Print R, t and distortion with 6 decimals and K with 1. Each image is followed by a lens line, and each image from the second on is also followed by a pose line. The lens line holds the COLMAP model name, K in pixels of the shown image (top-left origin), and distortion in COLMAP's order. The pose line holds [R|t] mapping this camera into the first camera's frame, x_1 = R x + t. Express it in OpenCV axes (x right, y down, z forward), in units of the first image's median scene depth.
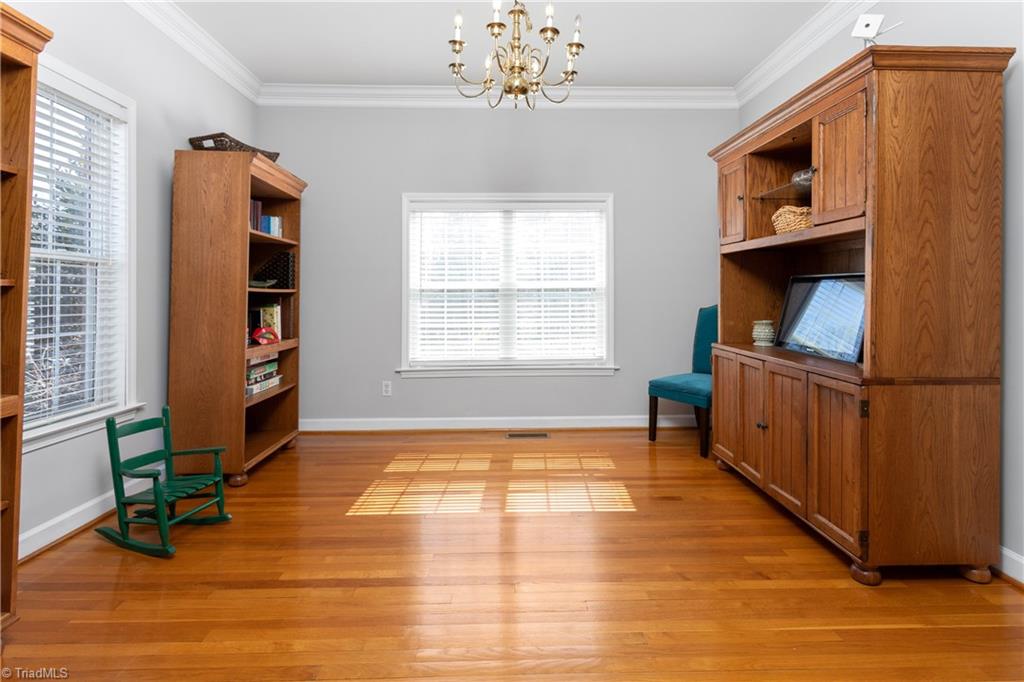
lens RADIAL K [[515.4, 0, 527.4], [0, 515.4, 288.3], [0, 0, 1]] dist [0.003527, 0.000392]
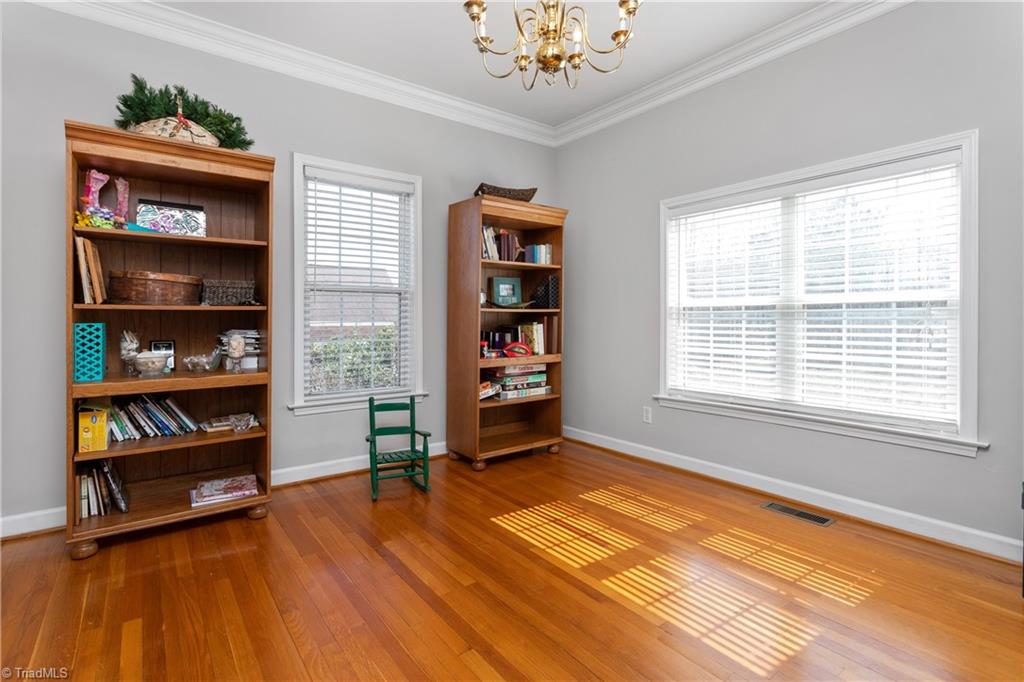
lens RADIAL K [[516.1, 0, 541.2], [0, 516.1, 315.6], [0, 0, 1]] dist [-0.000636, -0.000380]
pose [[0.557267, -0.001178, -0.830332, 0.413503], [0.013481, 0.999880, 0.007629, 0.006381], [0.830224, -0.015445, 0.557216, 0.342023]]
